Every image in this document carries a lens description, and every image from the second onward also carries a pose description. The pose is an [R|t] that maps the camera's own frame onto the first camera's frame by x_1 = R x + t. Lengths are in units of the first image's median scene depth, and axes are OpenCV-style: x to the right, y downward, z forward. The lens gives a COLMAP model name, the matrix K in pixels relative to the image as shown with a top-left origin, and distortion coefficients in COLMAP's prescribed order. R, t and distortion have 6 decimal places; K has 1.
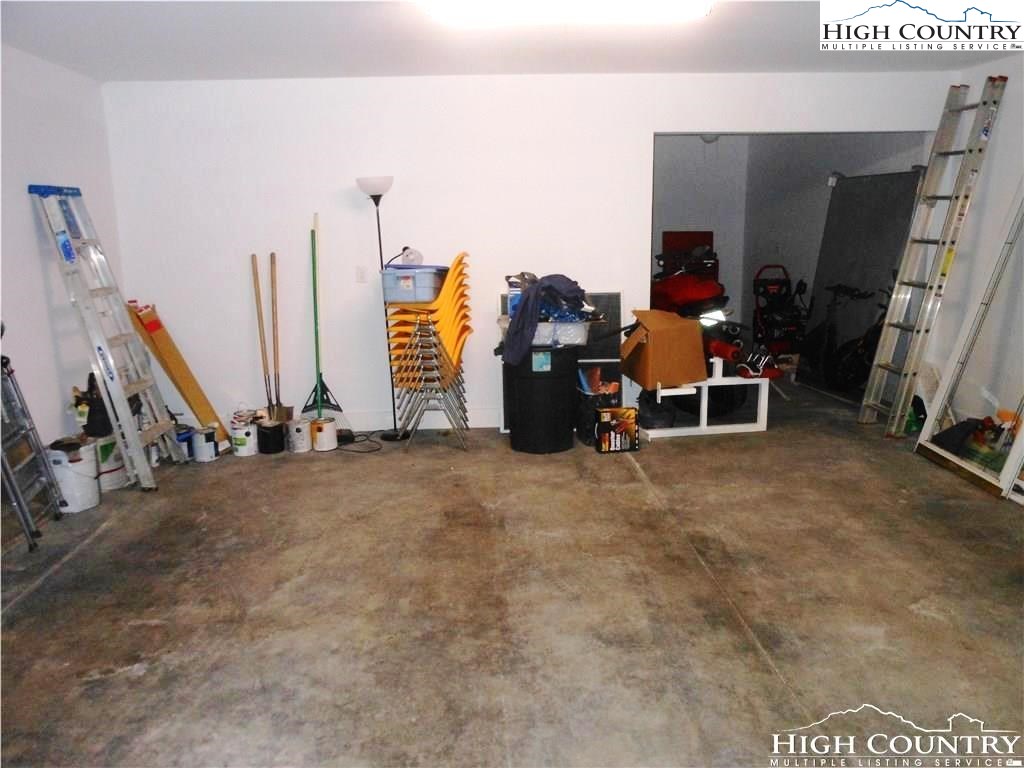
lens RADIAL K [[827.4, 0, 512.0], [0, 827.4, 384.0], [0, 0, 1]] dist [-0.058494, 0.118005]
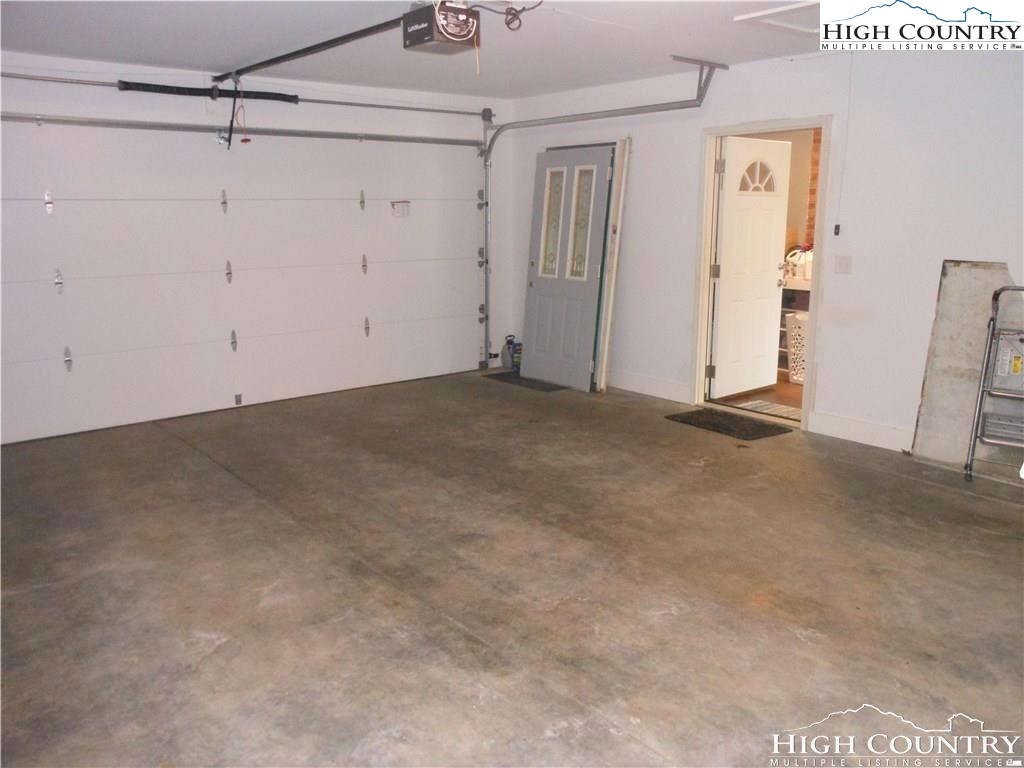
lens RADIAL K [[827.4, 0, 512.0], [0, 827.4, 384.0], [0, 0, 1]] dist [-0.058494, 0.118005]
pose [[-0.811524, 0.149172, -0.564956, 0.686479], [-0.095230, 0.920172, 0.379757, -0.360068], [0.576506, 0.361983, -0.732536, 1.712236]]
